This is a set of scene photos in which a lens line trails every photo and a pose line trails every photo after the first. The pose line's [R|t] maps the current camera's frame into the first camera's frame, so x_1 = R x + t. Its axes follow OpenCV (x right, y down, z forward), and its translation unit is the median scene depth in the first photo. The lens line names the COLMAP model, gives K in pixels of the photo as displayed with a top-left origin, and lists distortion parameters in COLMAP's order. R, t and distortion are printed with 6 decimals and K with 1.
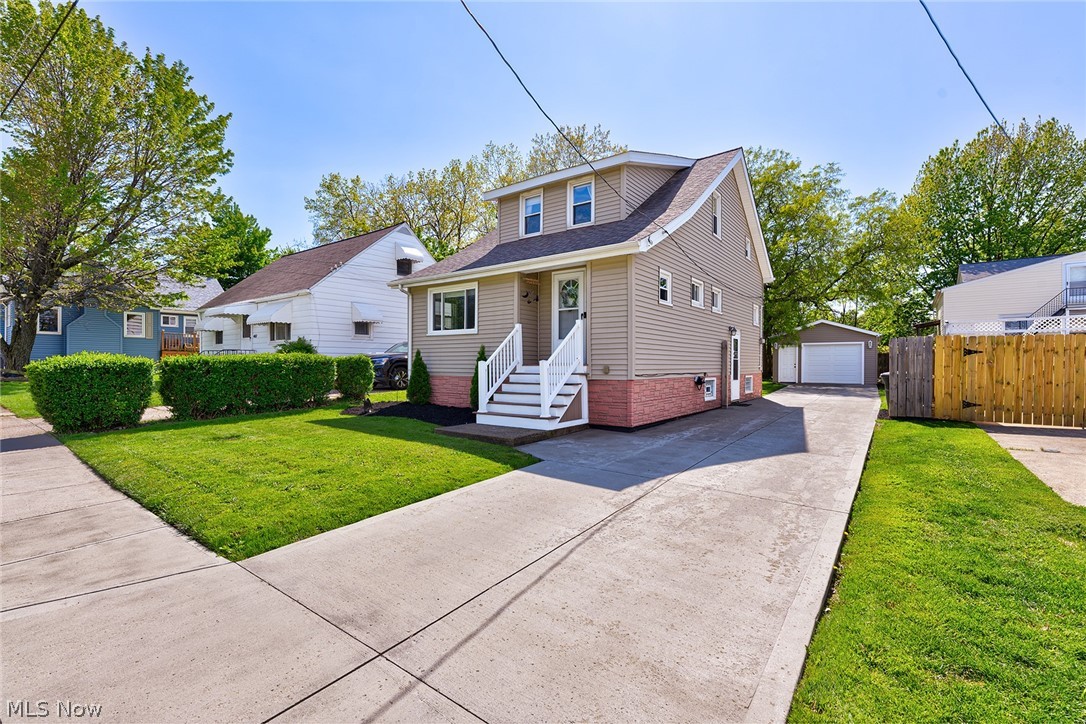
lens RADIAL K [[487.5, 0, 558.9], [0, 487.5, 361.1], [0, 0, 1]] dist [0.004411, 0.000098]
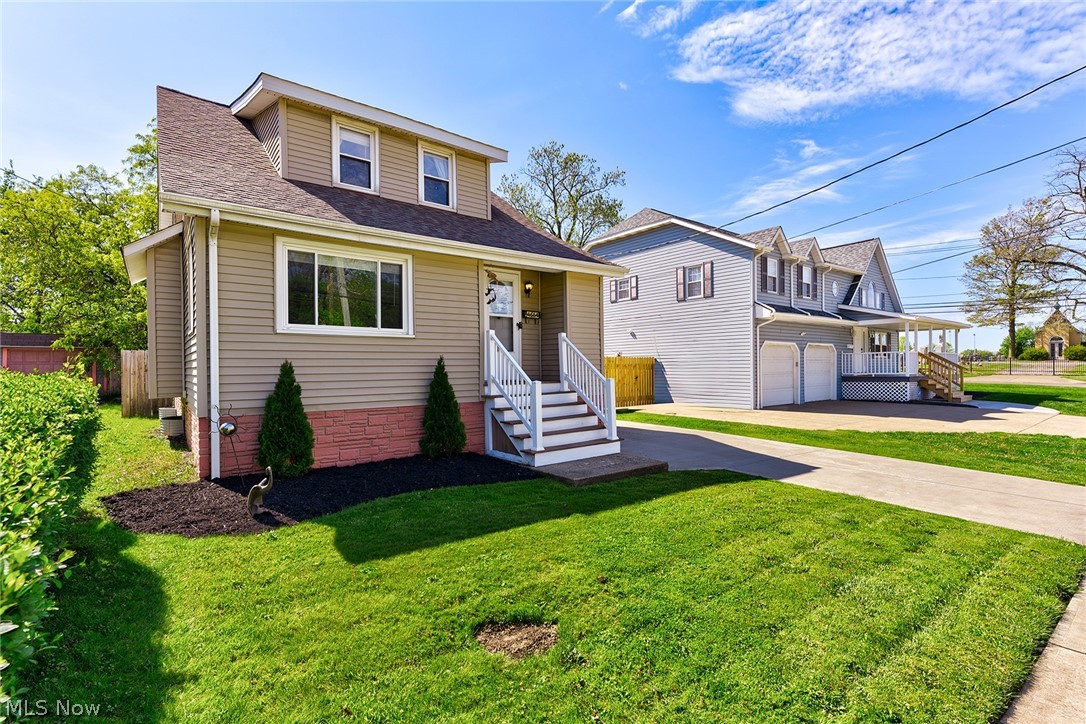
lens RADIAL K [[487.5, 0, 555.5], [0, 487.5, 365.9], [0, 0, 1]] dist [0.004411, 0.000098]
pose [[0.275220, -0.000652, 0.961381, -0.696656], [0.002670, 0.999996, -0.000086, -0.018763], [-0.961377, 0.002591, 0.275221, 0.626495]]
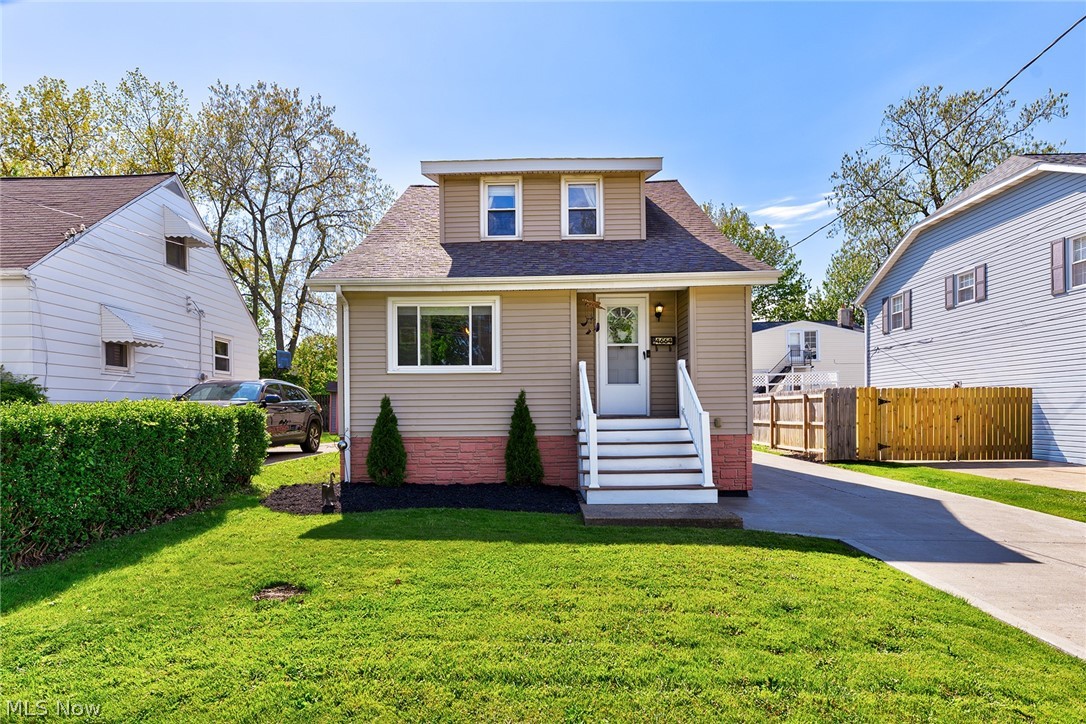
lens RADIAL K [[569.3, 0, 564.6], [0, 569.3, 414.3], [0, 0, 1]] dist [0.005733, 0.000390]
pose [[0.818007, -0.010230, 0.575118, -0.528692], [0.006466, 0.999942, 0.008591, -0.004962], [-0.575172, -0.003309, 0.818026, 0.291202]]
